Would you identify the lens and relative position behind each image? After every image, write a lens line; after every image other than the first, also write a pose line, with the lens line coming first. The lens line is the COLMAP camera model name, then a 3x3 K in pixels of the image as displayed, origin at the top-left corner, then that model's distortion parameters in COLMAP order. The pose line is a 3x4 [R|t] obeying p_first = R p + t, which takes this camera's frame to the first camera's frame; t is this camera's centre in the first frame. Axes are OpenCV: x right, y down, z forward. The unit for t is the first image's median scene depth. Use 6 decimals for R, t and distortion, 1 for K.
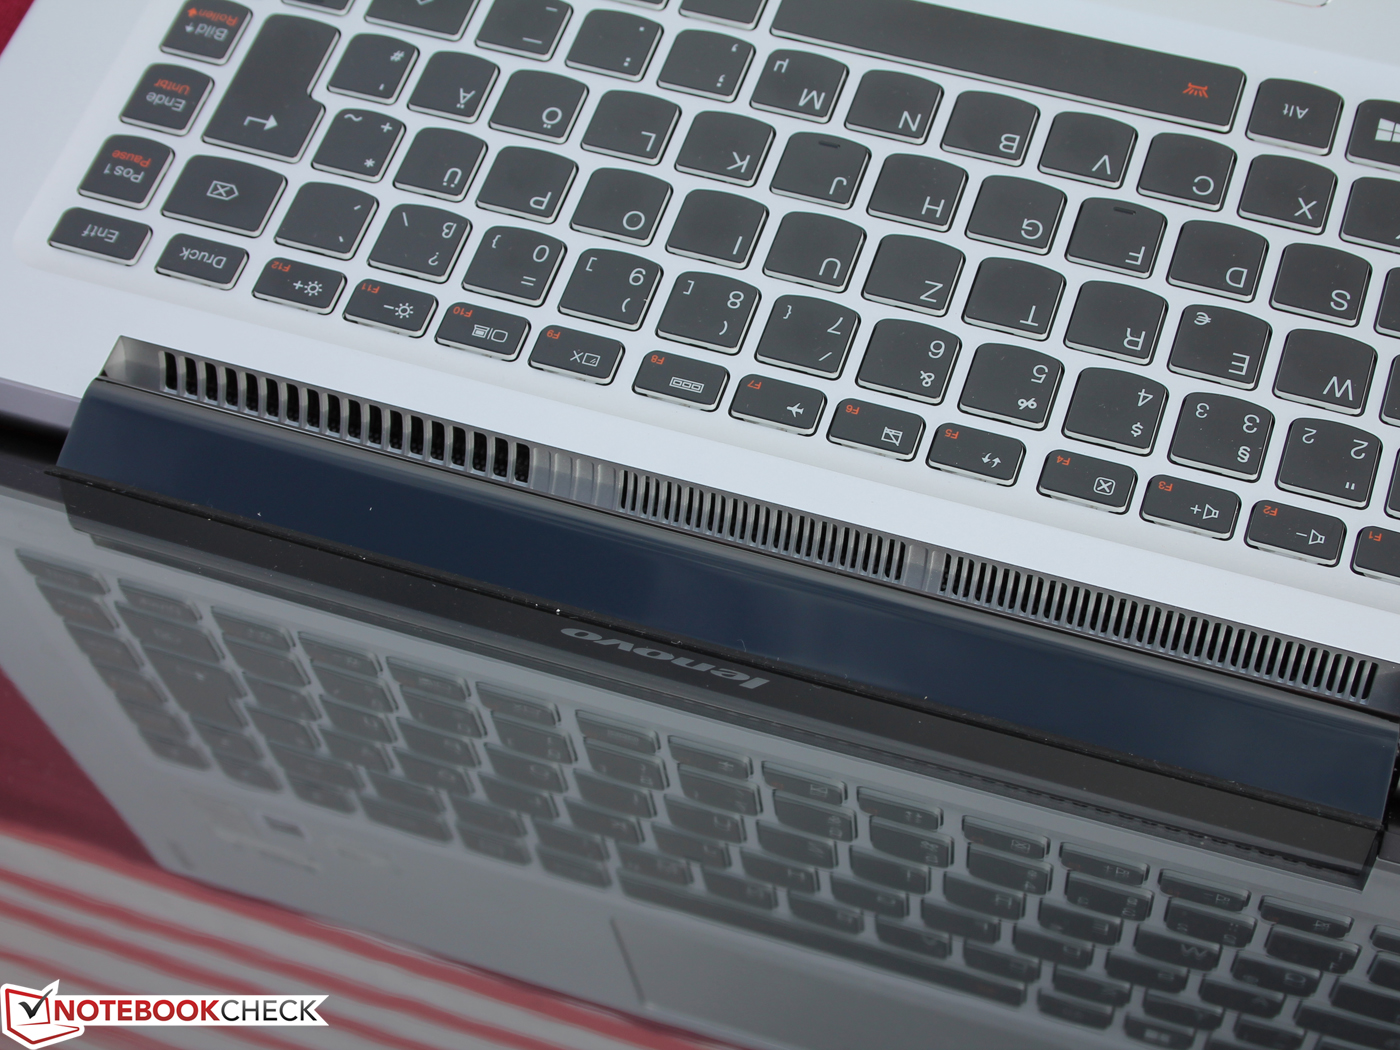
lens RADIAL K [[2298.9, 0, 696.3], [0, 2298.9, 523.6], [0, 0, 1]] dist [-0.007282, 0.000000]
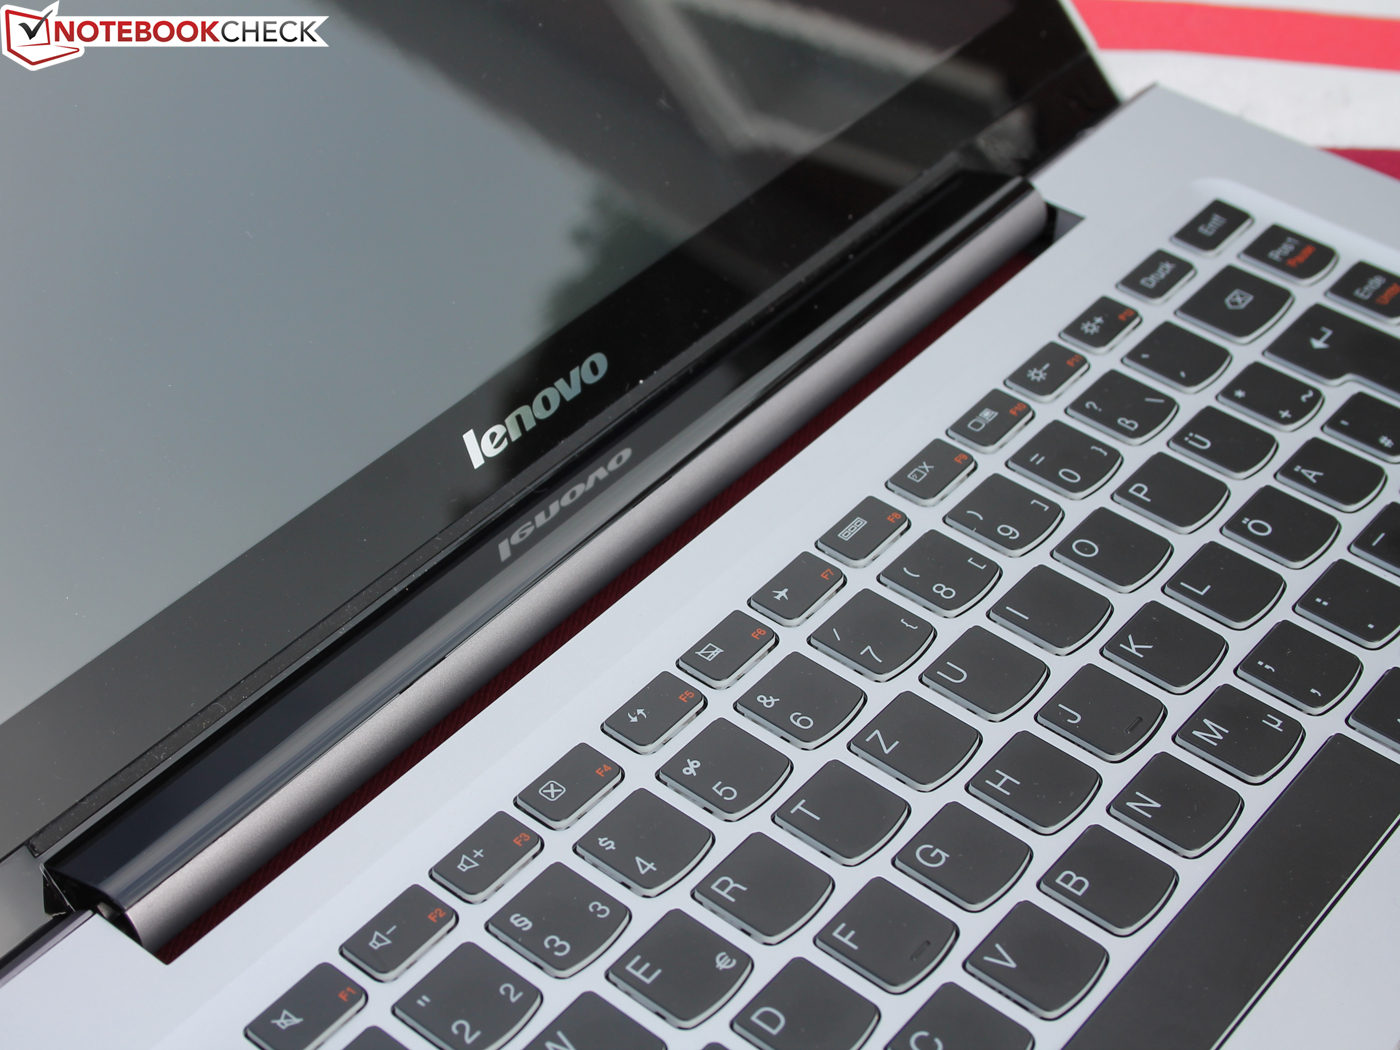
lens RADIAL K [[2443.9, 0, 694.9], [0, 2443.9, 524.5], [0, 0, 1]] dist [-0.035480, 0.000000]
pose [[-0.342532, 0.659841, -0.668791, 0.635720], [-0.823749, 0.131383, 0.551521, -0.519438], [0.451784, 0.739830, 0.498541, 0.456042]]
